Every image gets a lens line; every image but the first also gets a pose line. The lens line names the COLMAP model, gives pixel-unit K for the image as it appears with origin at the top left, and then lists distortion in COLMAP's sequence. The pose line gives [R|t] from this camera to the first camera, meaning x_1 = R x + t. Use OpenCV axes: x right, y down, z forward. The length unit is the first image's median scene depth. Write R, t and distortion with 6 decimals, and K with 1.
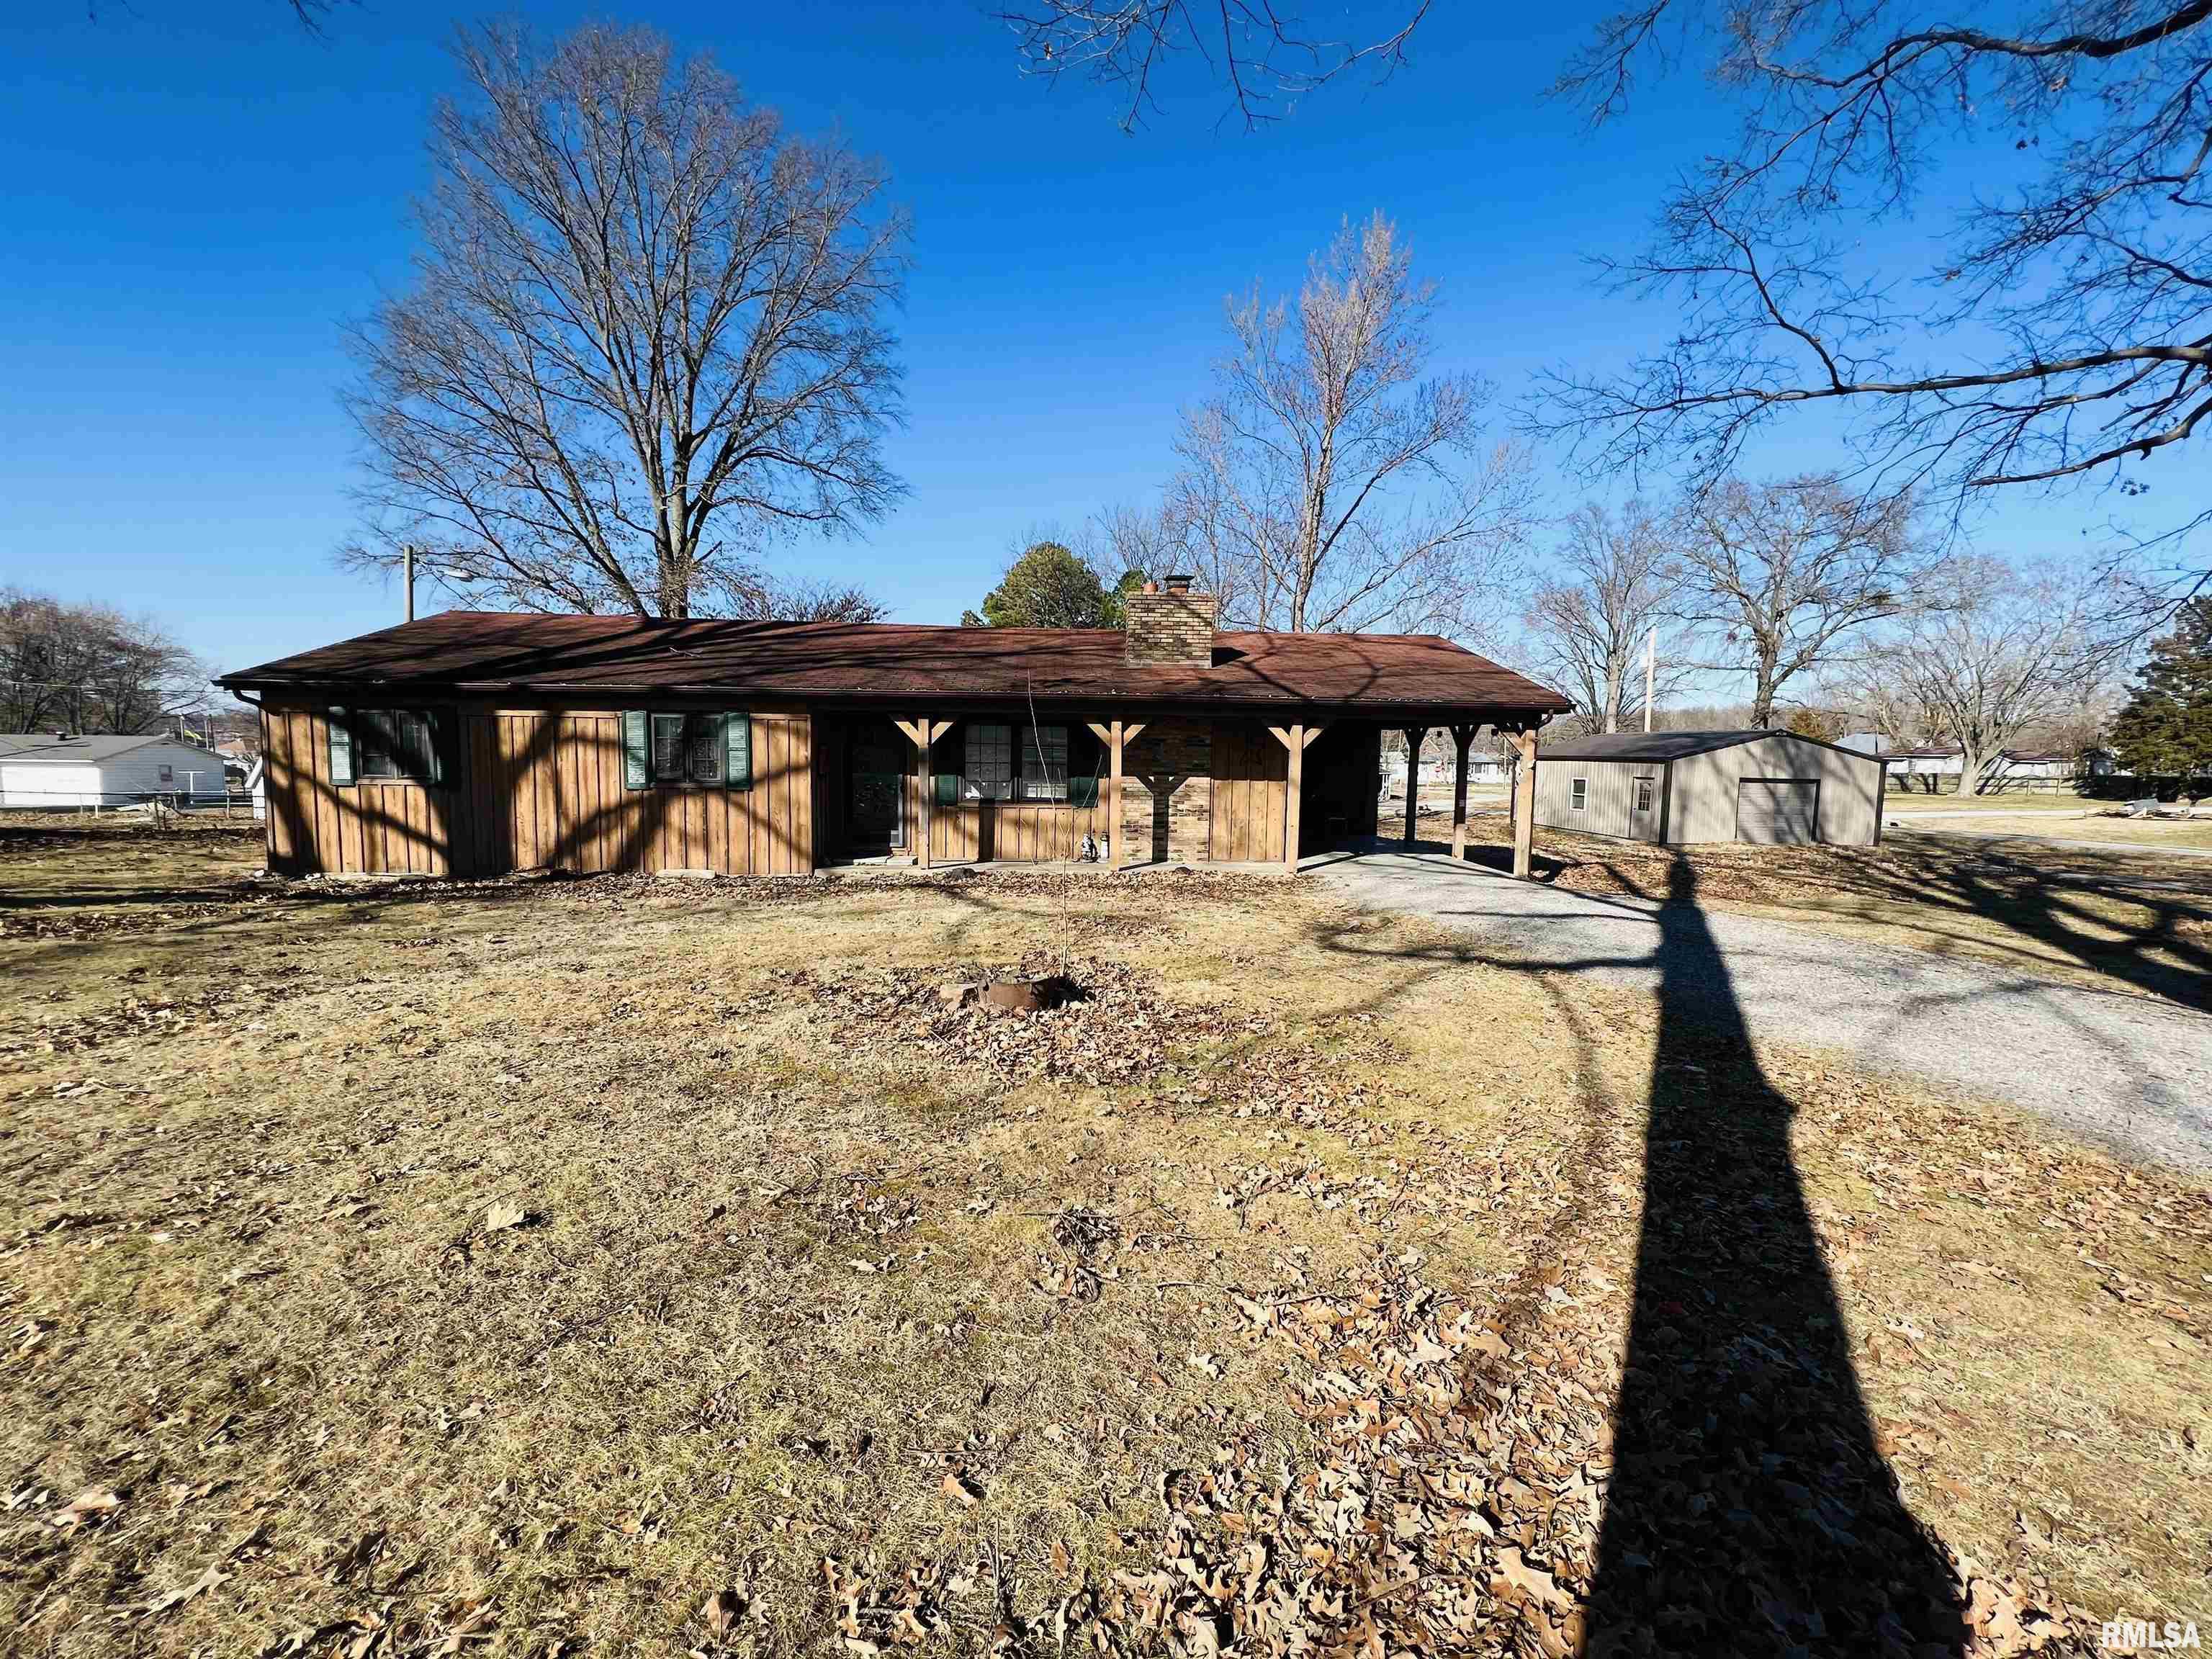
lens RADIAL K [[880.7, 0, 1105.6], [0, 880.7, 826.4], [0, 0, 1]] dist [-0.002376, -0.000505]
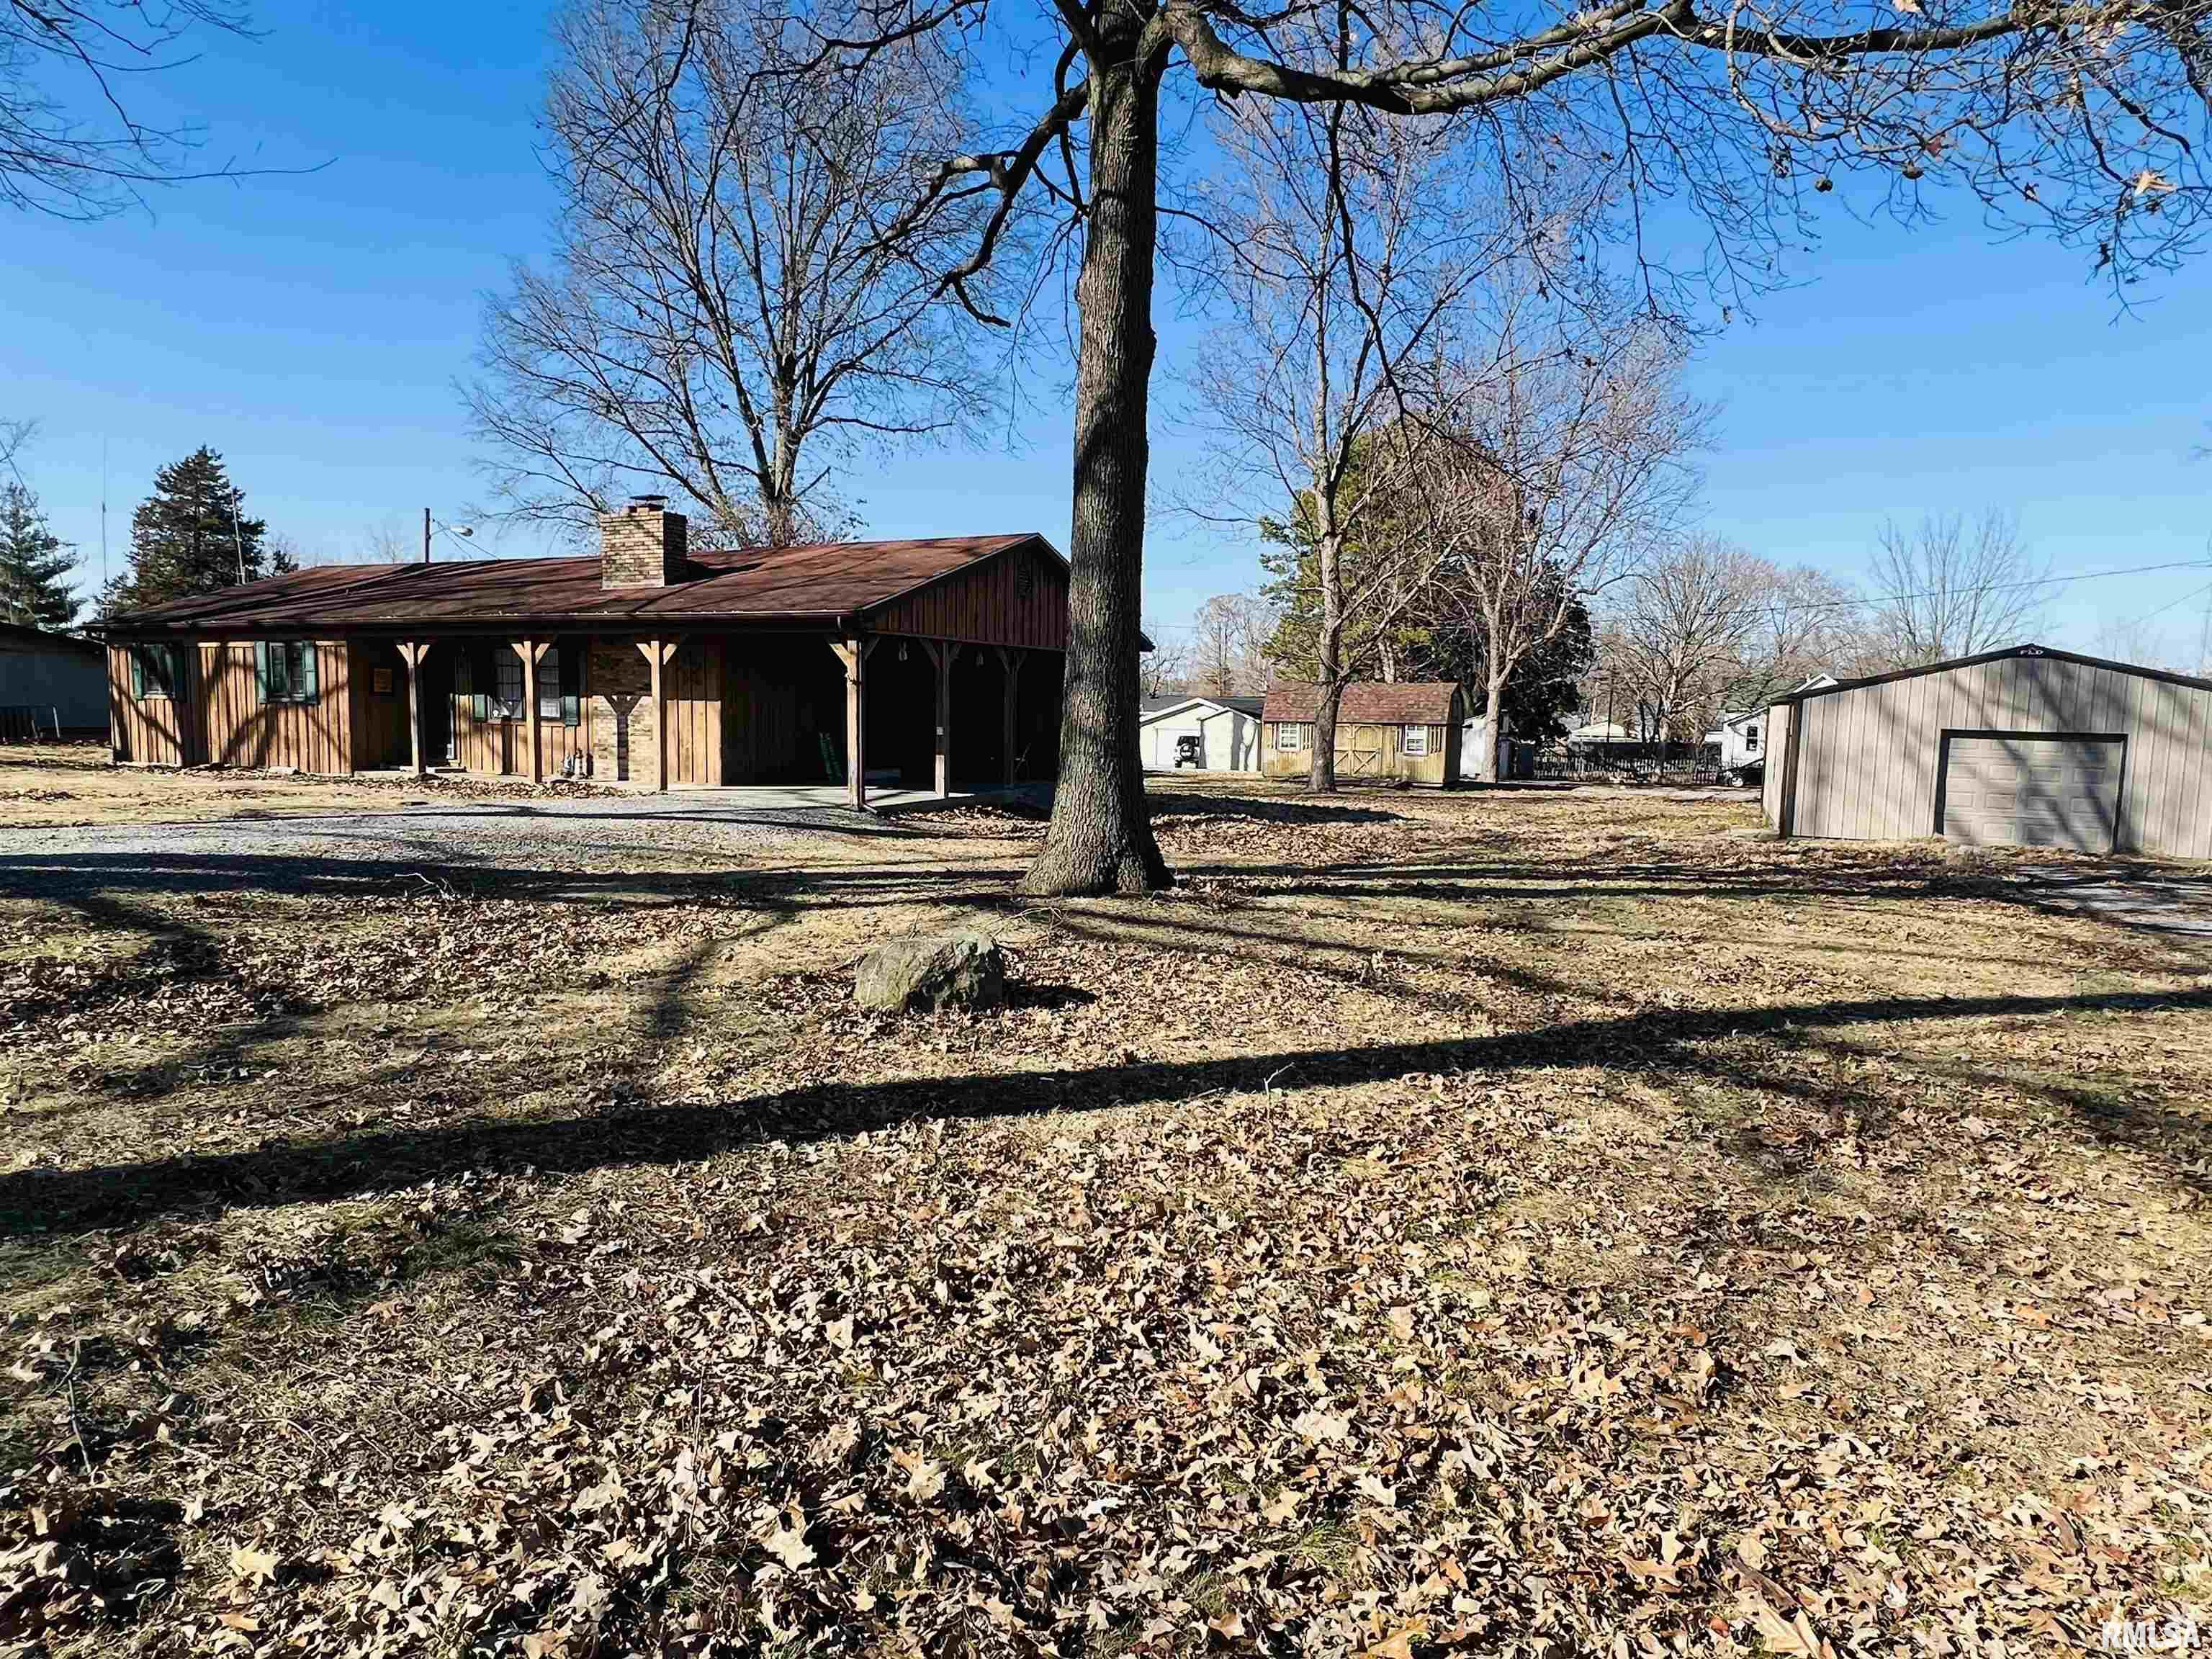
lens RADIAL K [[1229.5, 0, 1105.0], [0, 1229.5, 830.7], [0, 0, 1]] dist [-0.000244, 0.000138]
pose [[0.870606, 0.051118, -0.489317, 1.294291], [-0.048327, 0.998663, 0.018343, 0.045944], [0.489601, 0.007677, 0.871913, 0.053366]]
